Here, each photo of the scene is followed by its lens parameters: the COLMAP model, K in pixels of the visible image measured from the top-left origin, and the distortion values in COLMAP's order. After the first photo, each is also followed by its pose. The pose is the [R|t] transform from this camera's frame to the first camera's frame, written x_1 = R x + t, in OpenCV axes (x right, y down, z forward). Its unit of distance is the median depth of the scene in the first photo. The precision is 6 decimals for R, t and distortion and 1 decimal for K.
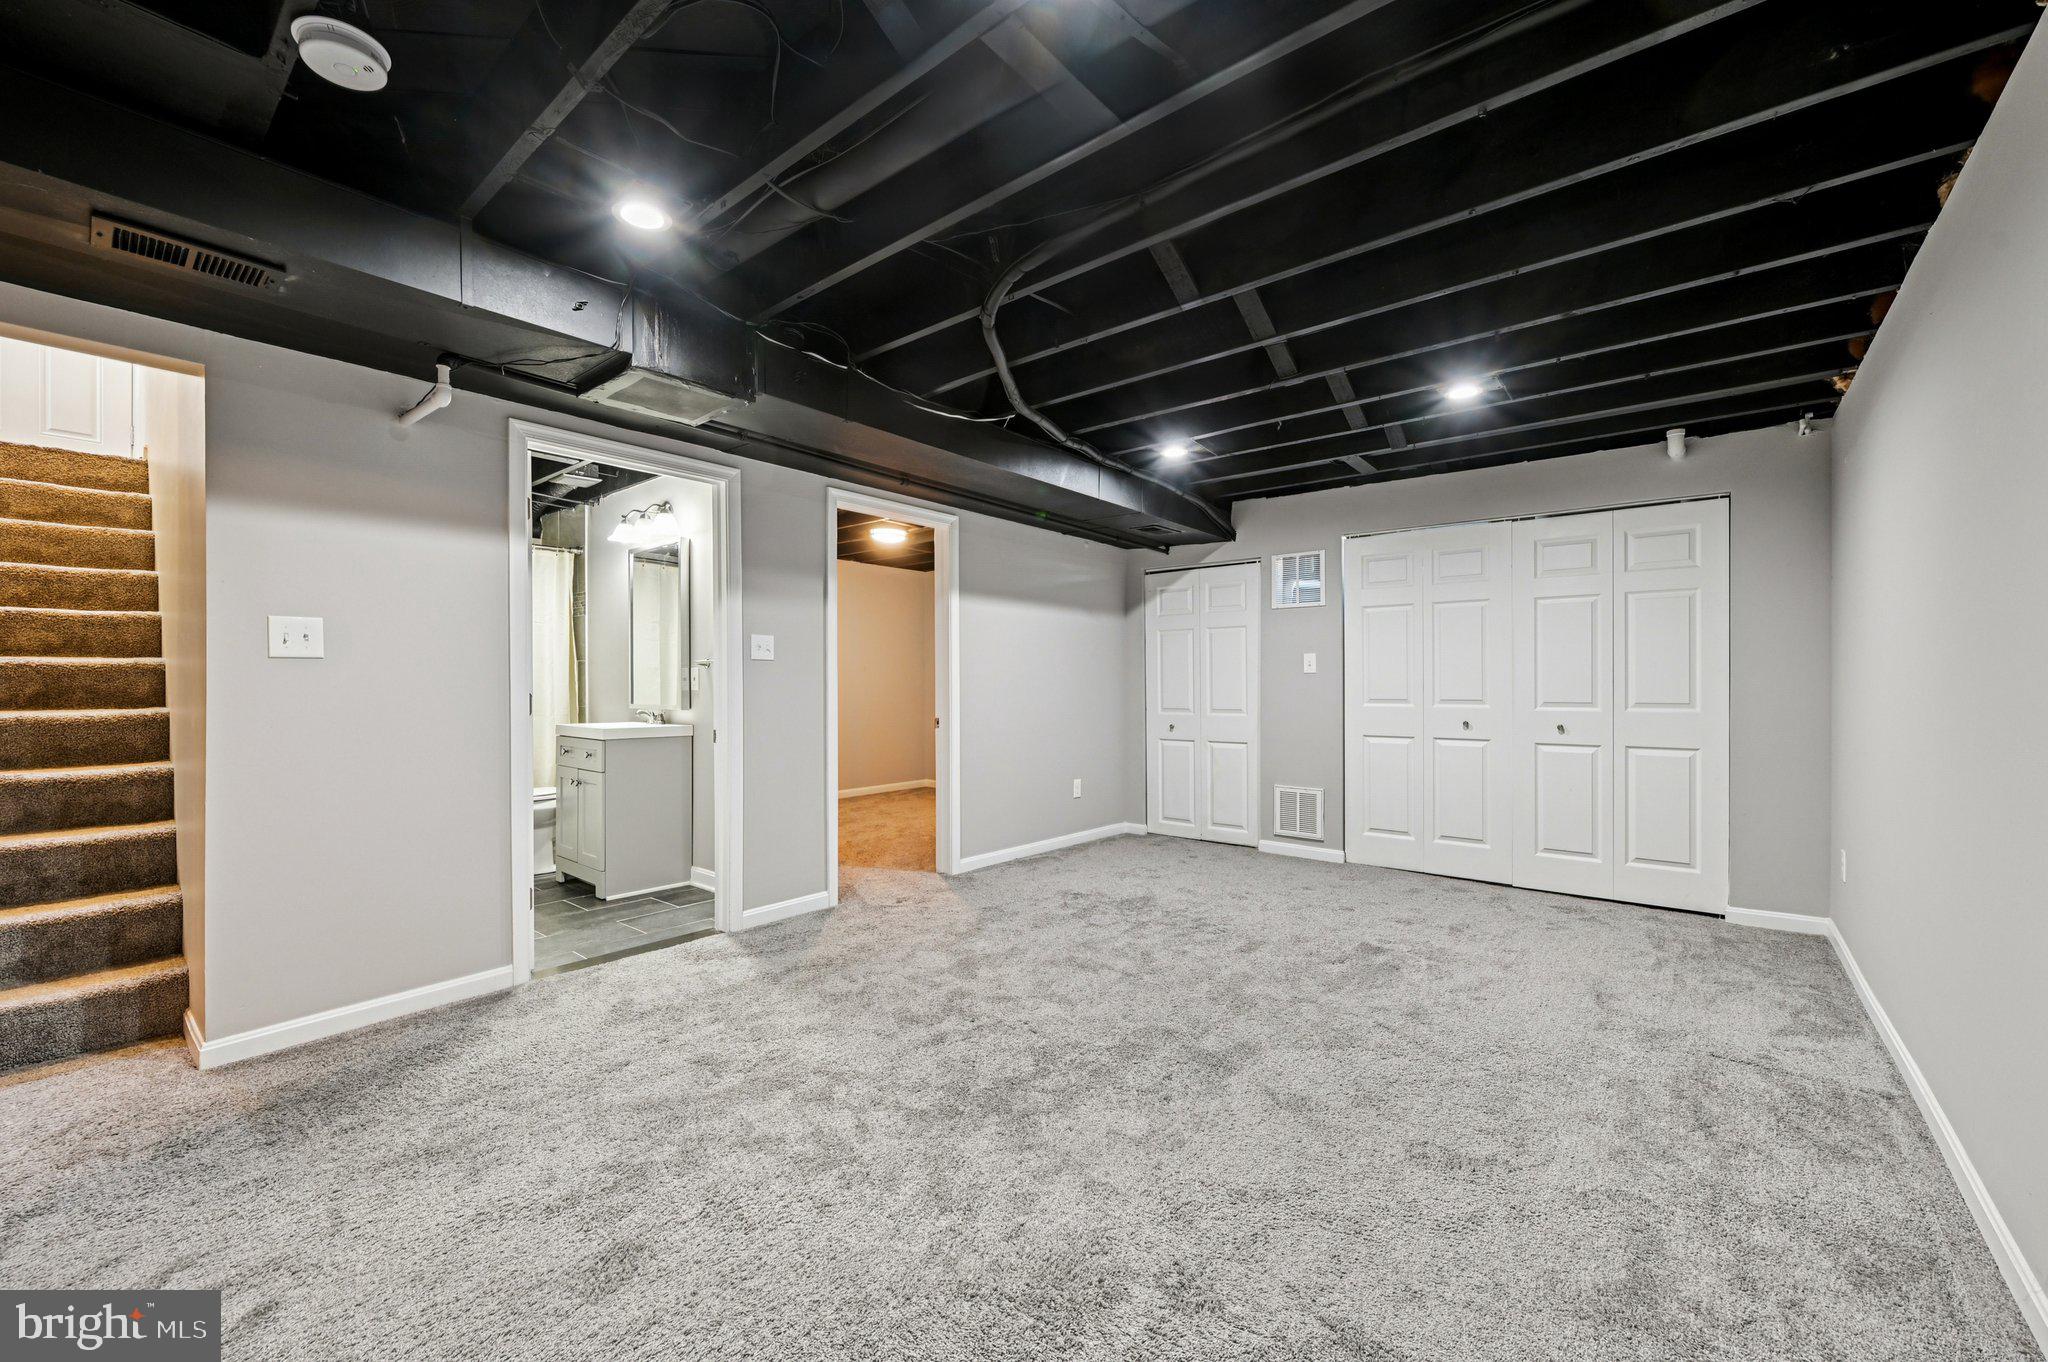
lens RADIAL K [[808.2, 0, 1033.7], [0, 808.2, 685.8], [0, 0, 1]] dist [-0.002171, -0.000112]
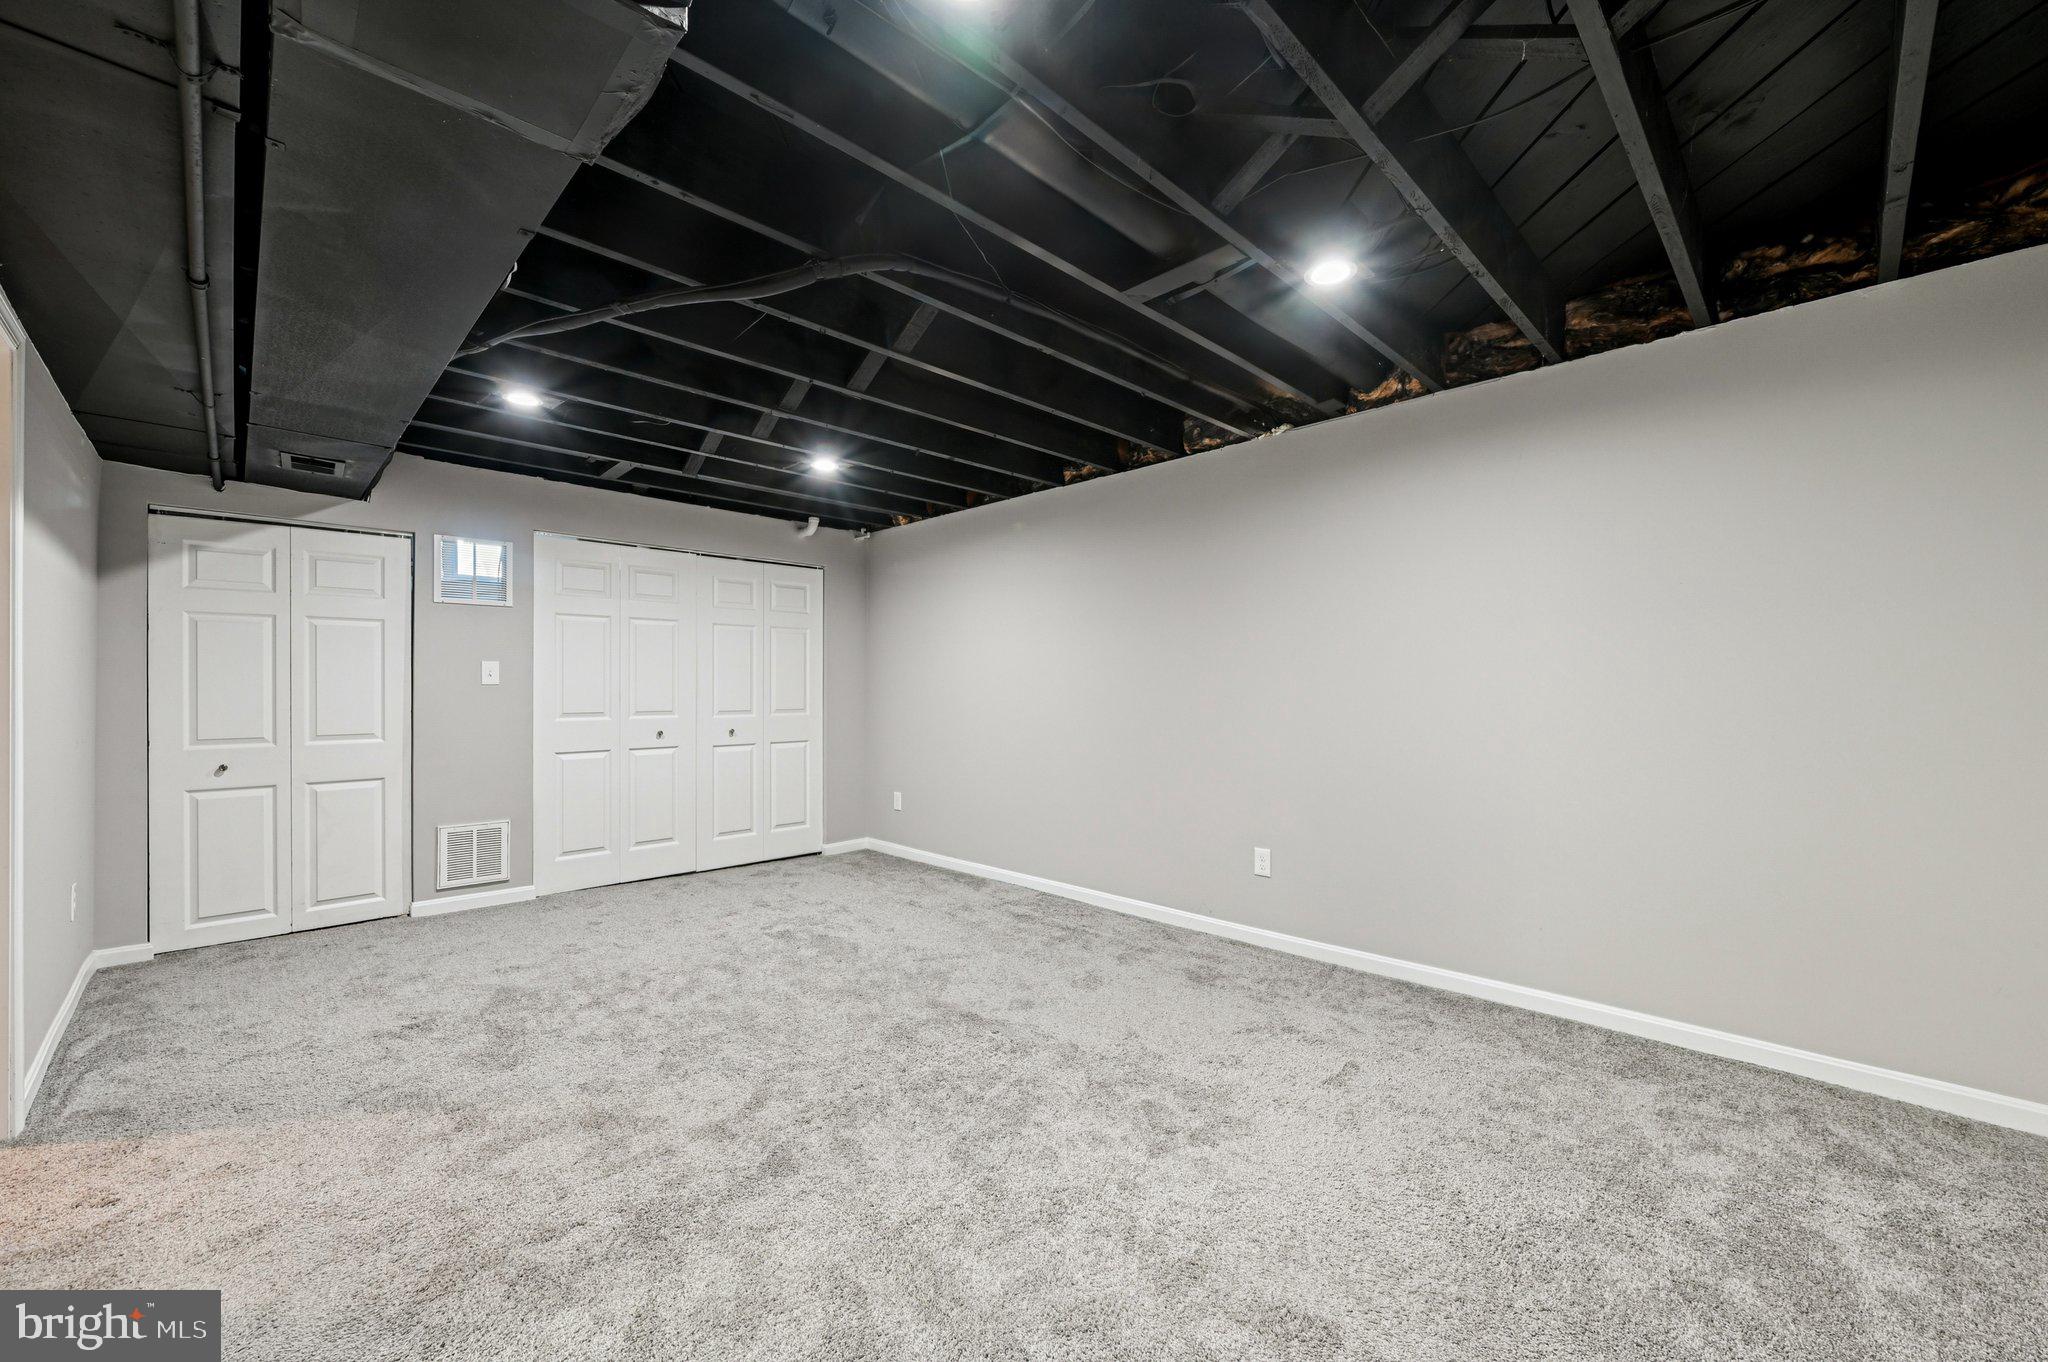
lens RADIAL K [[808.2, 0, 1033.7], [0, 808.2, 685.8], [0, 0, 1]] dist [-0.002171, -0.000112]
pose [[0.089709, 0.004831, 0.995956, -0.579689], [0.004386, 0.999977, -0.005245, -0.009996], [-0.995958, 0.004839, 0.089686, 0.473422]]
